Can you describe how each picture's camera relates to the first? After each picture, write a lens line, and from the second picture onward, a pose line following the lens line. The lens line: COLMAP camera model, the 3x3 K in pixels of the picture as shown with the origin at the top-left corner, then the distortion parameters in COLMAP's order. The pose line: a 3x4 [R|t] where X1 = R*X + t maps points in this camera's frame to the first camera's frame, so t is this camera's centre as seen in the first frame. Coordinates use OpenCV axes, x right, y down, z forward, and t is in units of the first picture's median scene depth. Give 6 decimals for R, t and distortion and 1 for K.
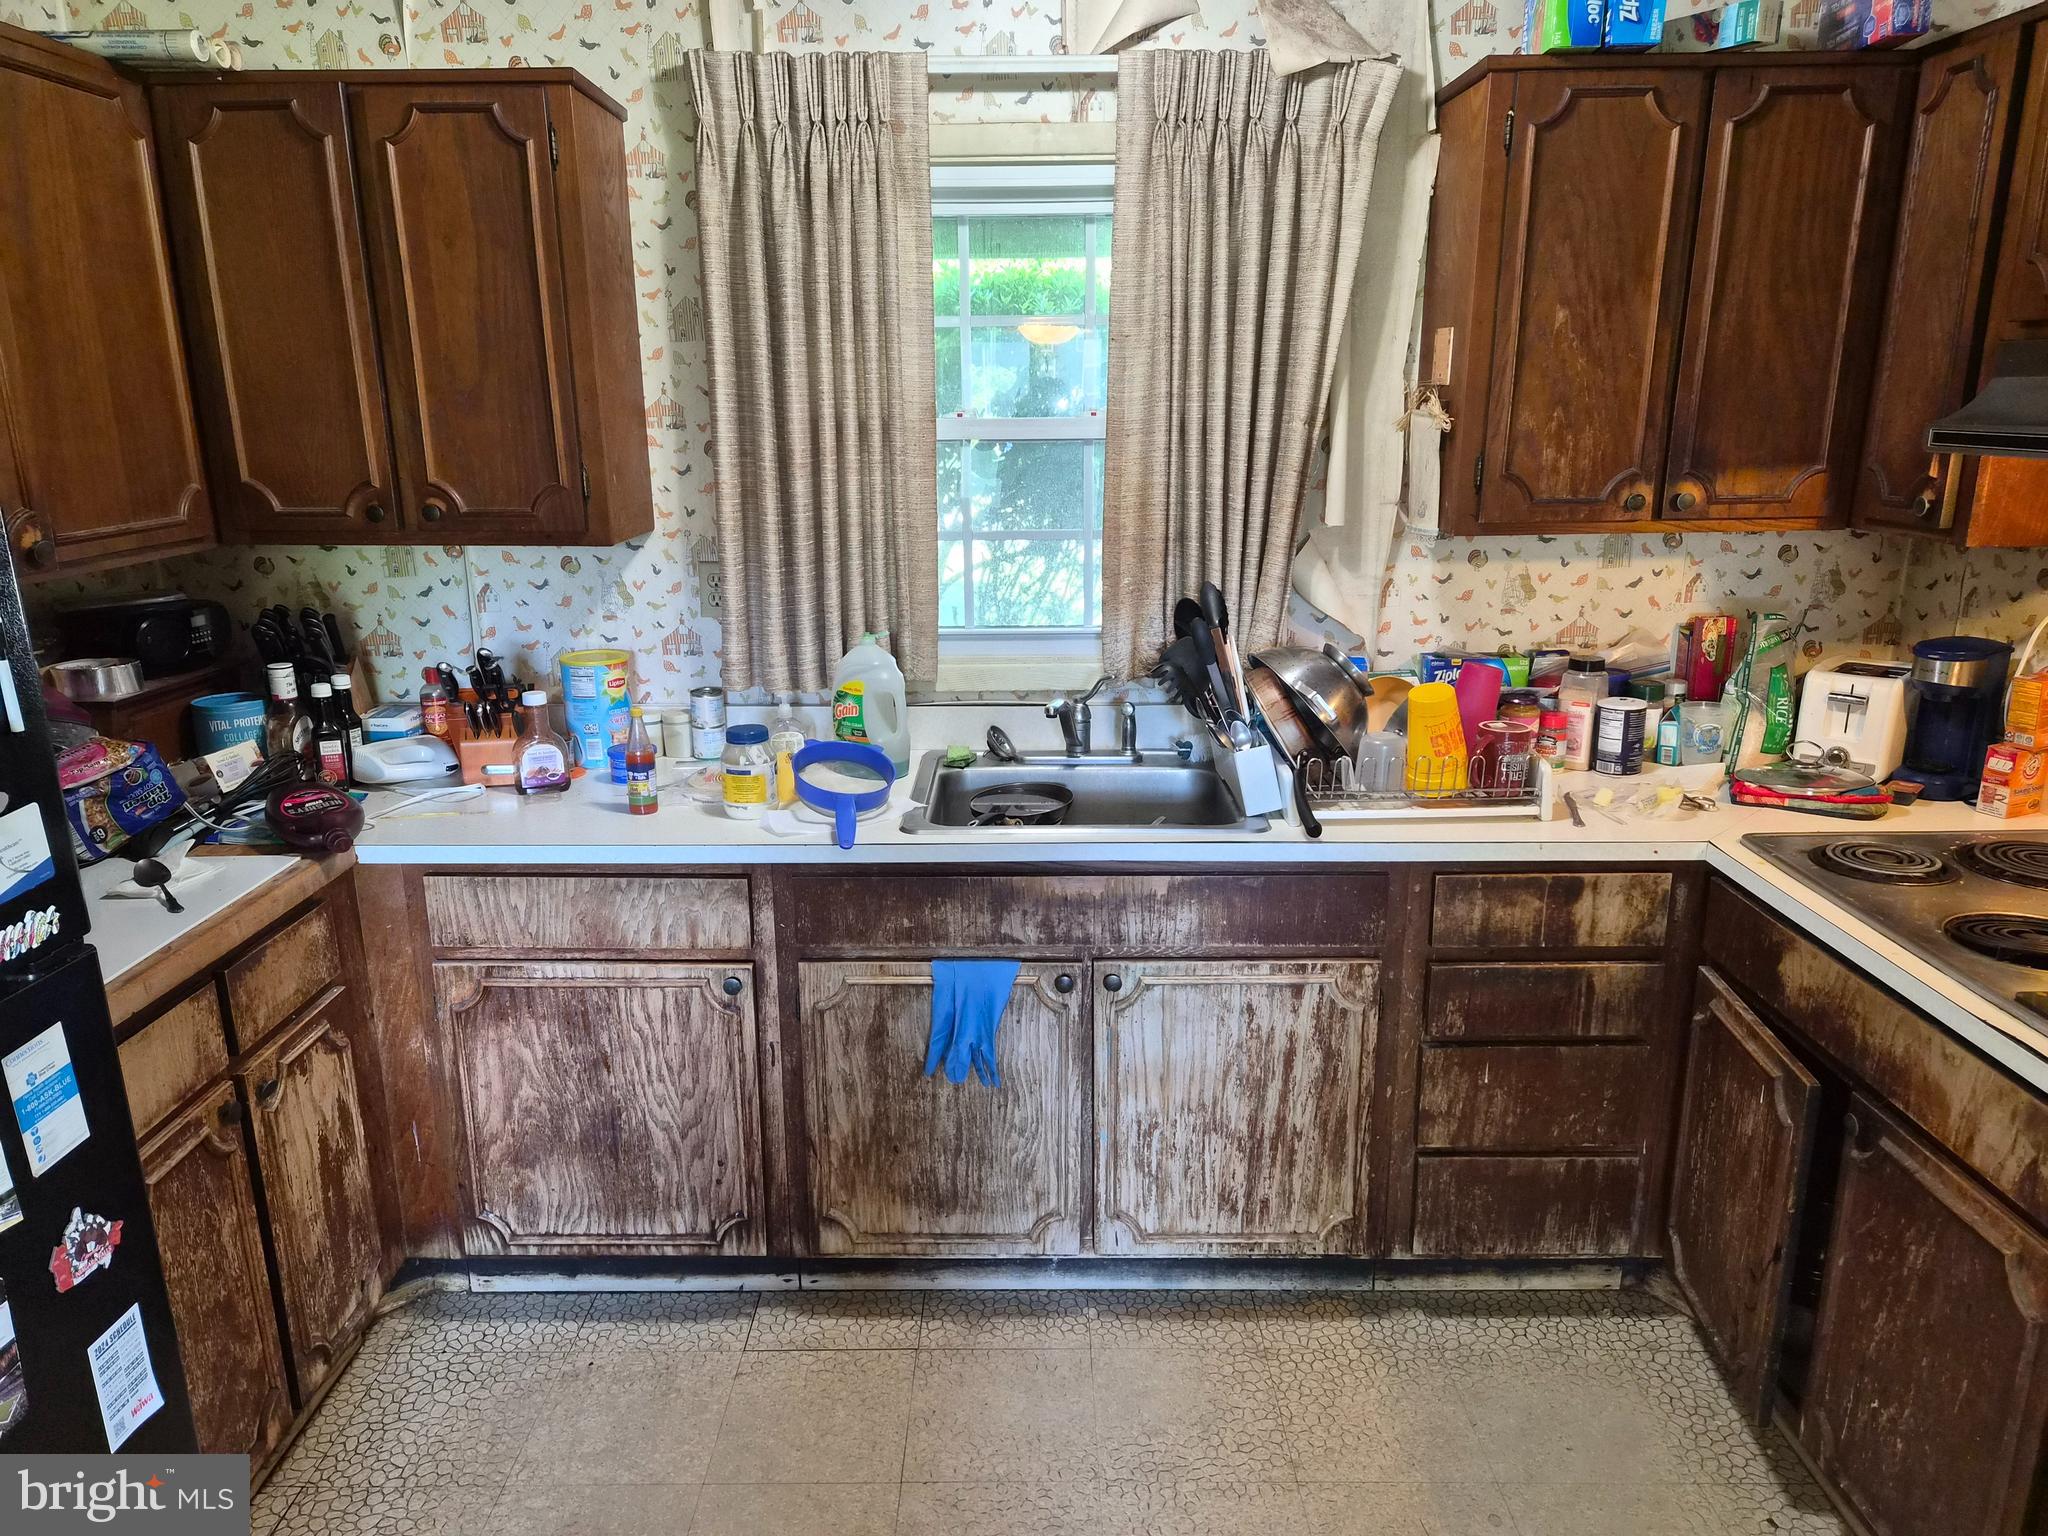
lens RADIAL K [[1380.1, 0, 1024.7], [0, 1380.1, 762.7], [0, 0, 1]] dist [0.065895, -0.060431]
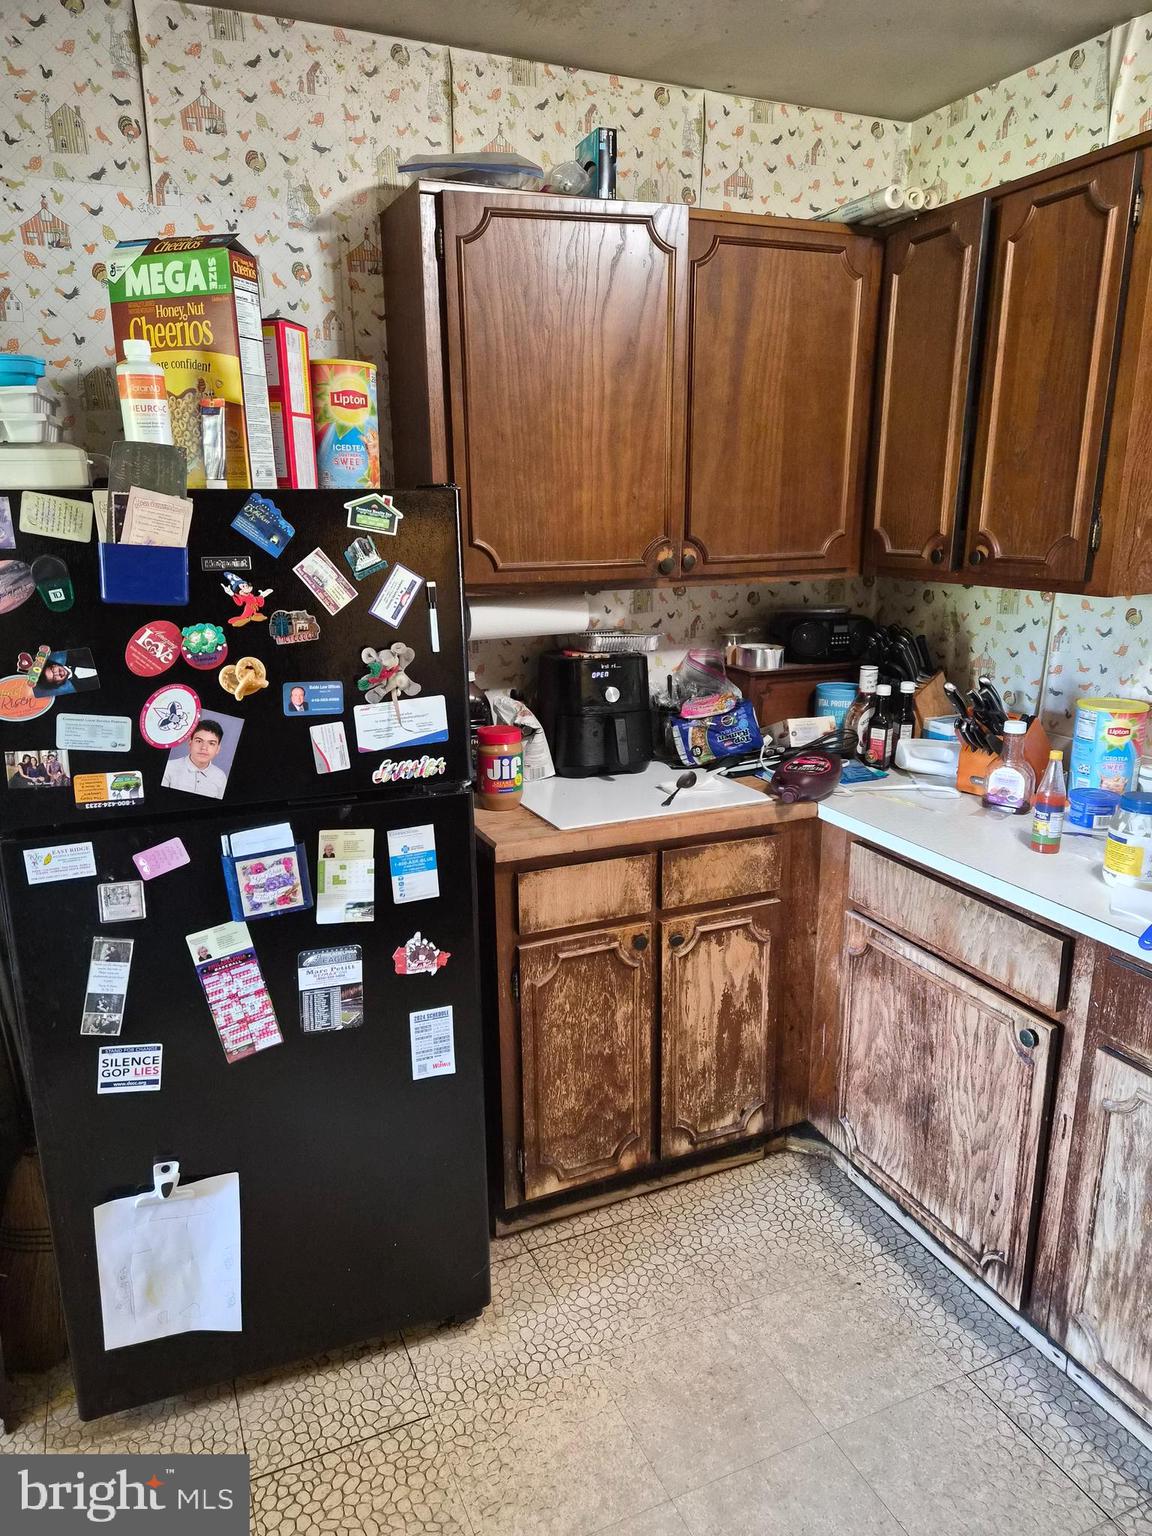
lens RADIAL K [[1035.1, 0, 581.0], [0, 1035.1, 771.3], [0, 0, 1]] dist [0.065895, -0.060431]
pose [[0.393997, 0.229471, -0.890005, 0.295388], [-0.227201, 0.962596, 0.147608, -0.063124], [0.890588, 0.144053, 0.431396, 0.366277]]
